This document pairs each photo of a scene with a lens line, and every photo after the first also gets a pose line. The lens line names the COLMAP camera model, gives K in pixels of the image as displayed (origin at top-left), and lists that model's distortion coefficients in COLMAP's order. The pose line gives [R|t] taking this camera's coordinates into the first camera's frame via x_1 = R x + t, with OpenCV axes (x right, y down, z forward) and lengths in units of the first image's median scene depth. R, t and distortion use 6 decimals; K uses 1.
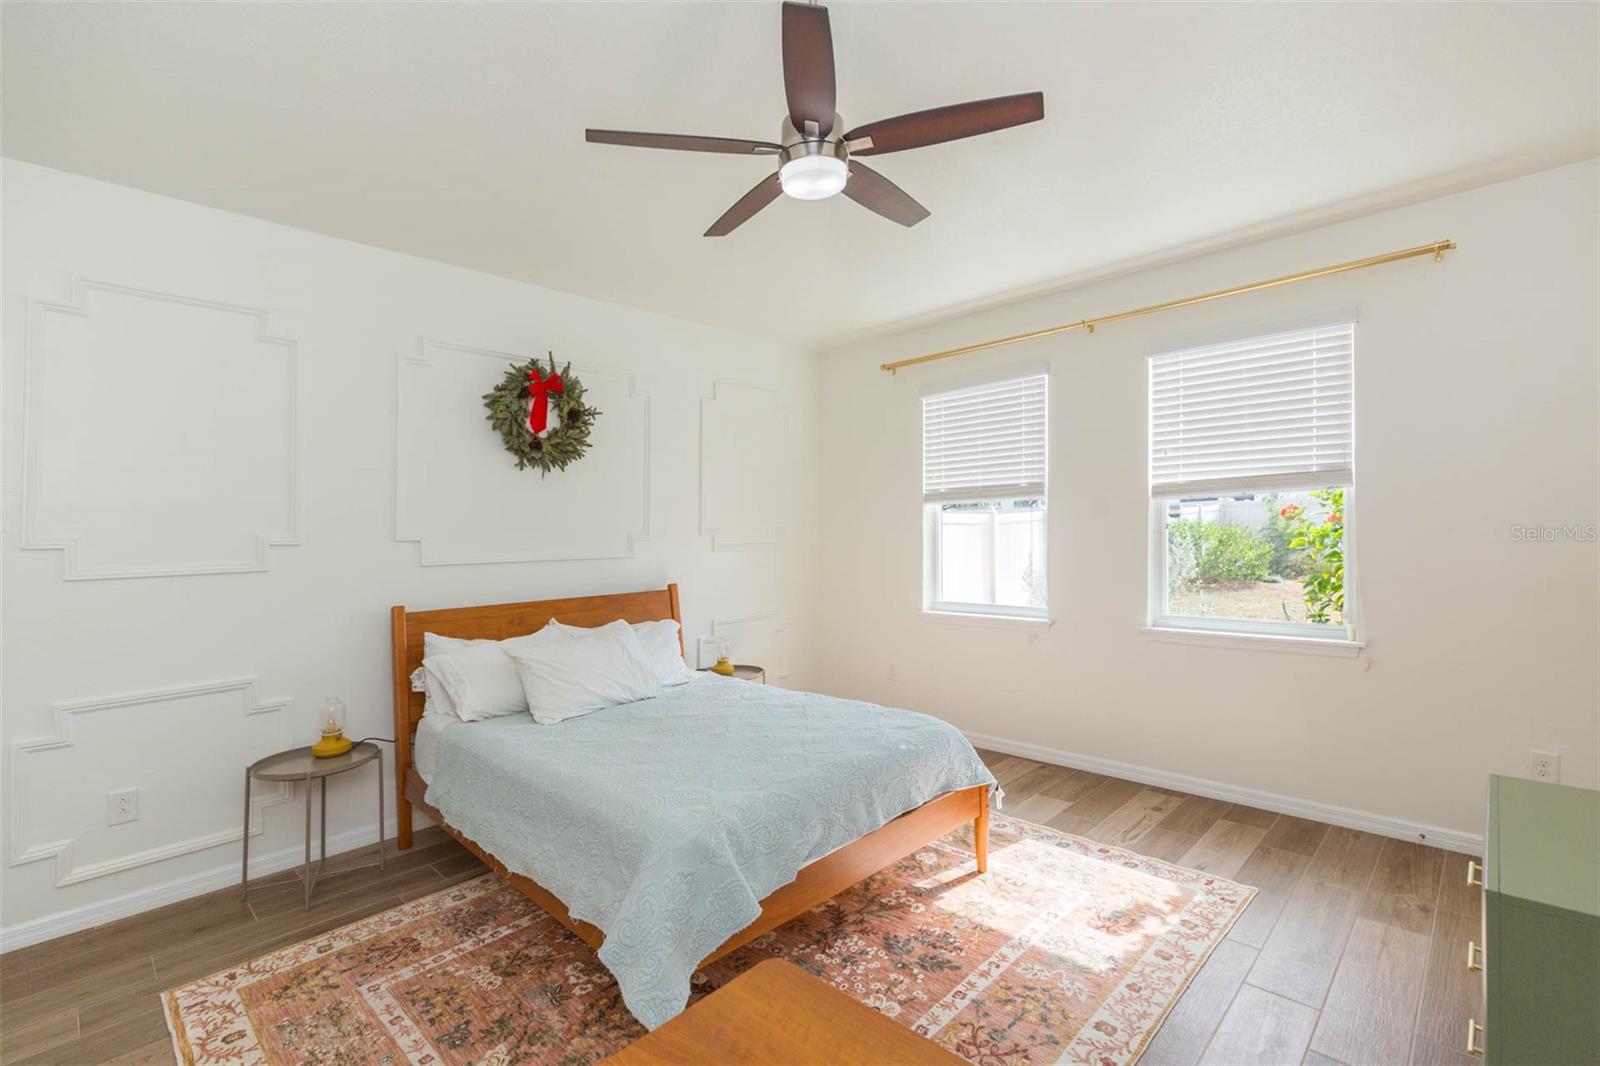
lens RADIAL K [[721.0, 0, 803.8], [0, 721.0, 536.0], [0, 0, 1]] dist [0.003308, -0.000019]
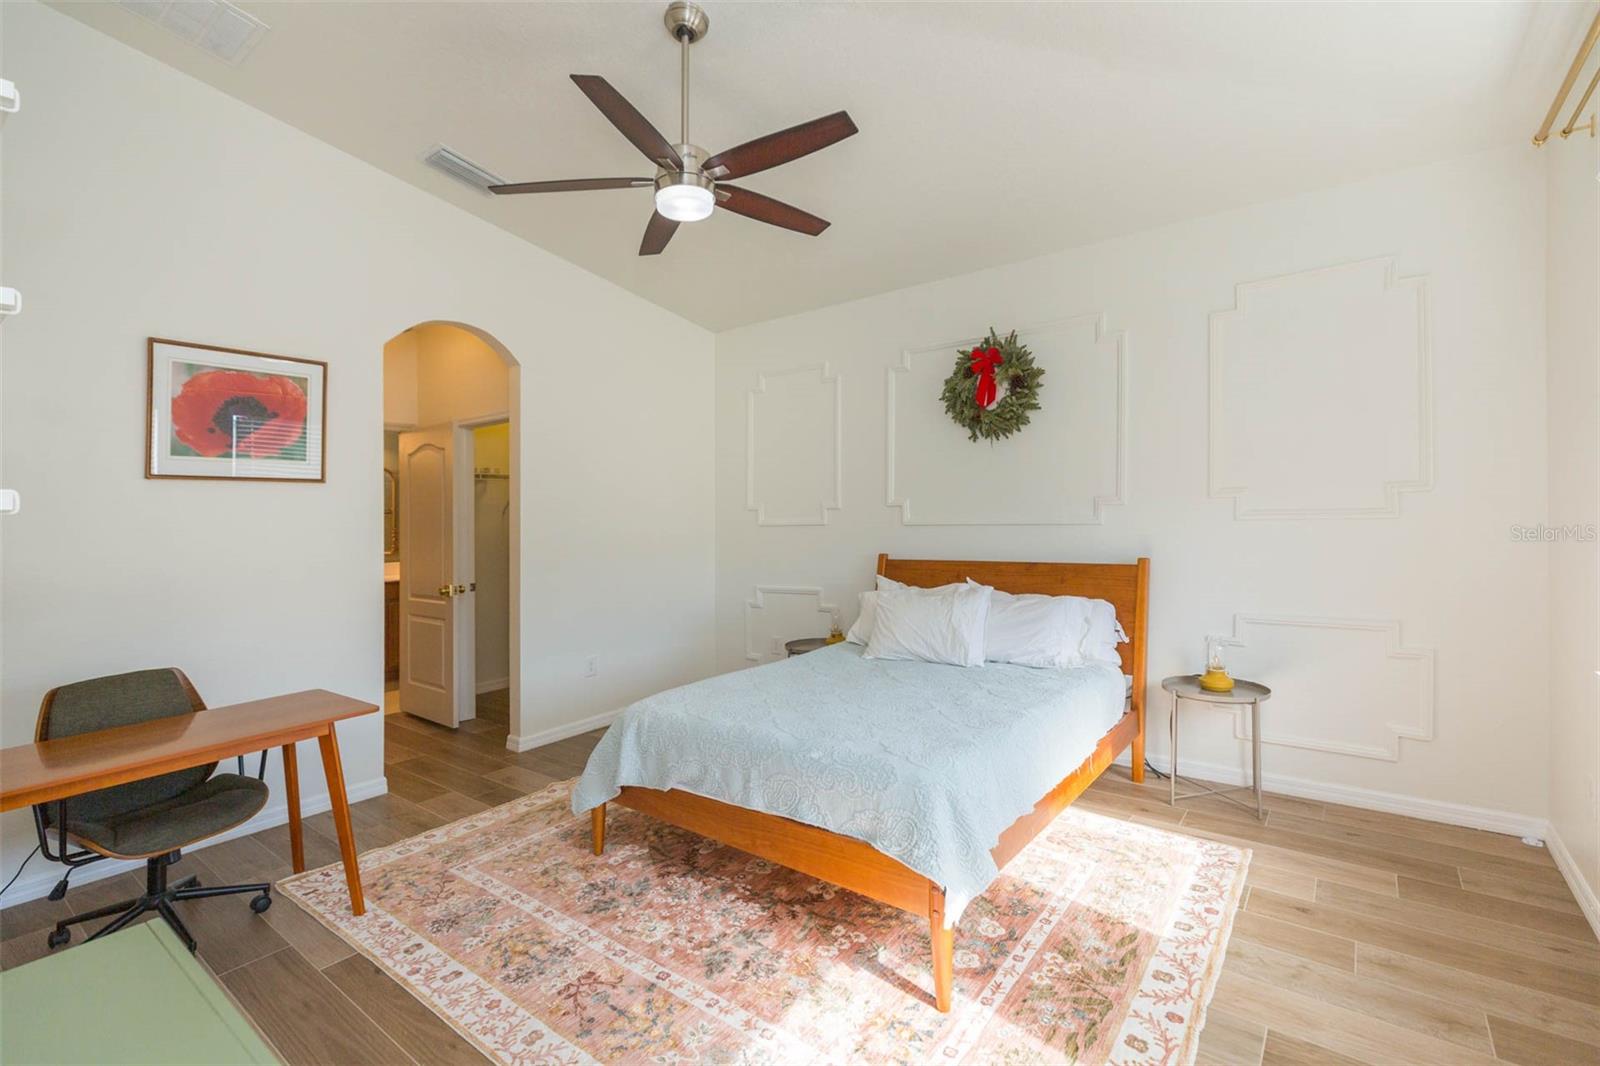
lens RADIAL K [[728.5, 0, 798.0], [0, 728.5, 488.6], [0, 0, 1]] dist [-0.000180, -0.000170]
pose [[0.108510, -0.013506, -0.994004, 0.875542], [0.017960, 0.999771, -0.011624, -0.014321], [0.993933, -0.016591, 0.108728, 0.765561]]
